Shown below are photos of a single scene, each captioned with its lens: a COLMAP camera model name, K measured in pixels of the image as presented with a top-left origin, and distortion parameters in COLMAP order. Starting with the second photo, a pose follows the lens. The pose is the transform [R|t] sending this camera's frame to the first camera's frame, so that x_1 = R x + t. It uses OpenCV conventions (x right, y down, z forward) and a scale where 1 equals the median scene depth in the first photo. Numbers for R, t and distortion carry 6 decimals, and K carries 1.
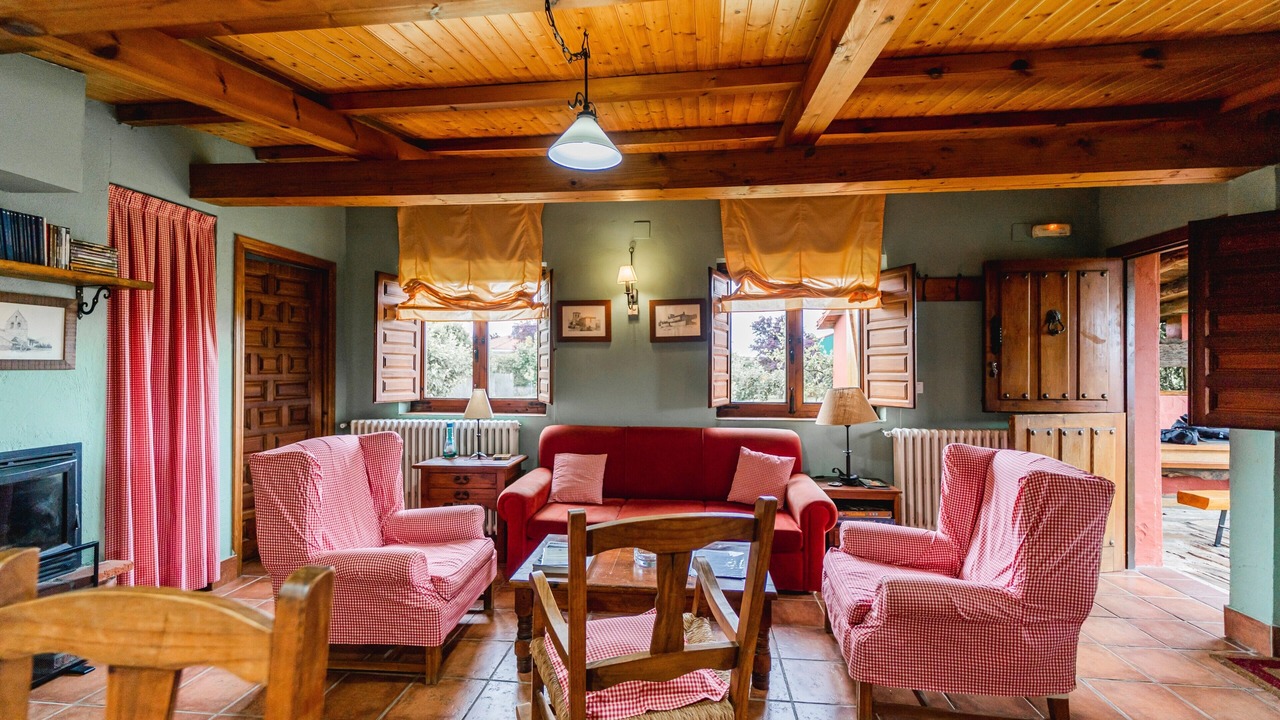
lens RADIAL K [[519.0, 0, 642.9], [0, 519.0, 368.9], [0, 0, 1]] dist [0.001546, 0.000215]
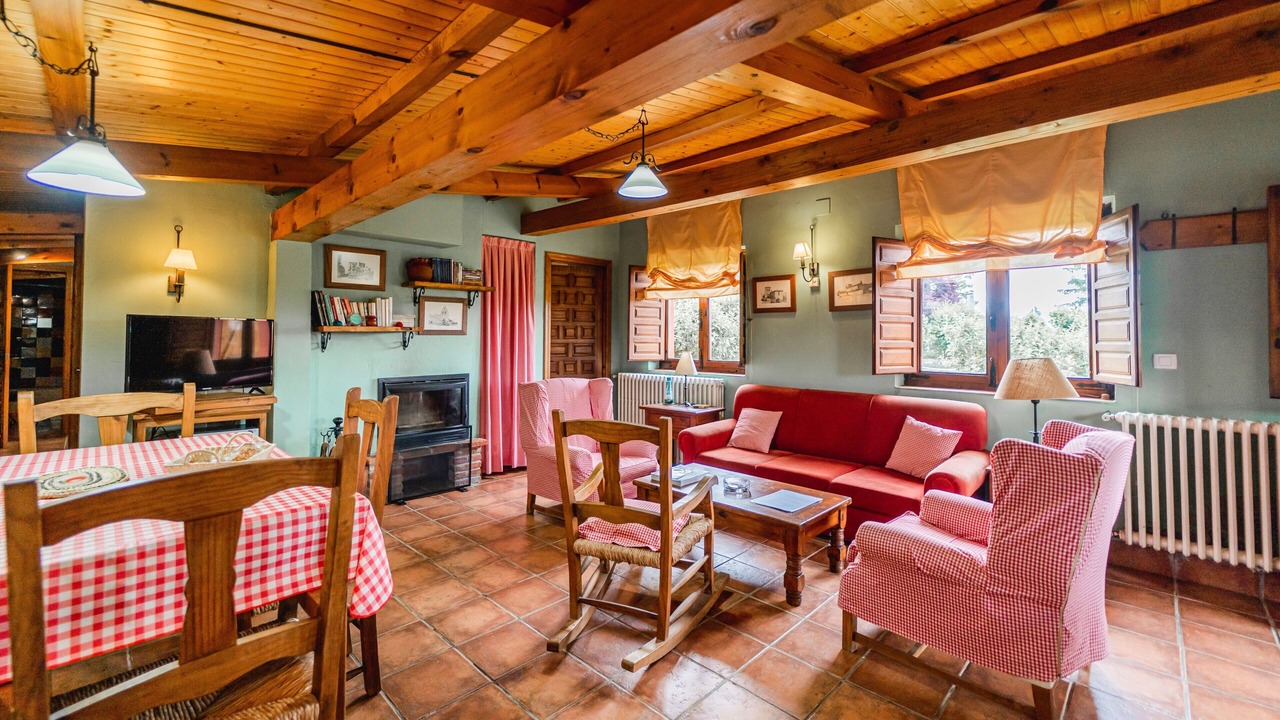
lens RADIAL K [[535.1, 0, 648.9], [0, 535.1, 332.9], [0, 0, 1]] dist [0.000780, 0.000128]
pose [[0.792558, -0.001528, -0.609795, 0.401028], [-0.004999, 0.999947, -0.009004, 0.004616], [0.609776, 0.010184, 0.792508, -0.096953]]
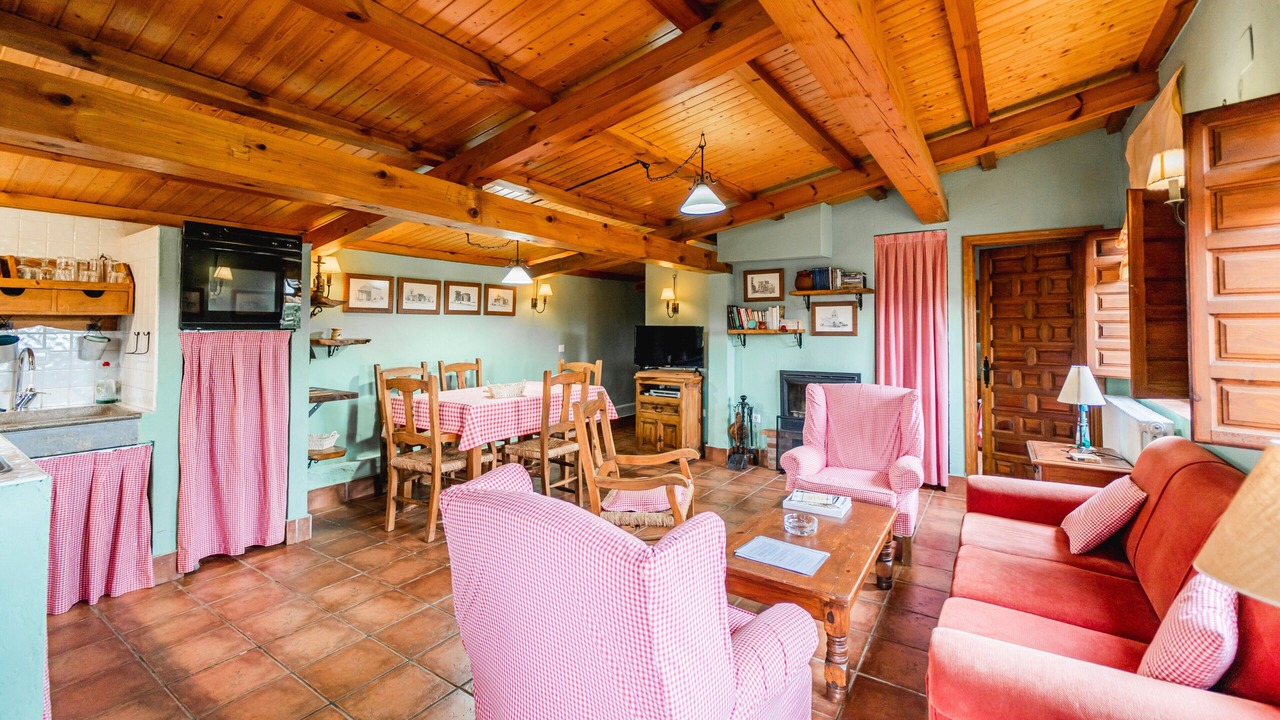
lens RADIAL K [[536.1, 0, 643.3], [0, 536.1, 306.0], [0, 0, 1]] dist [-0.001093, -0.000592]
pose [[-0.468483, -0.036008, -0.882738, 0.685337], [-0.001965, 0.999209, -0.039717, -0.019421], [0.883470, -0.016872, -0.468184, 0.764859]]
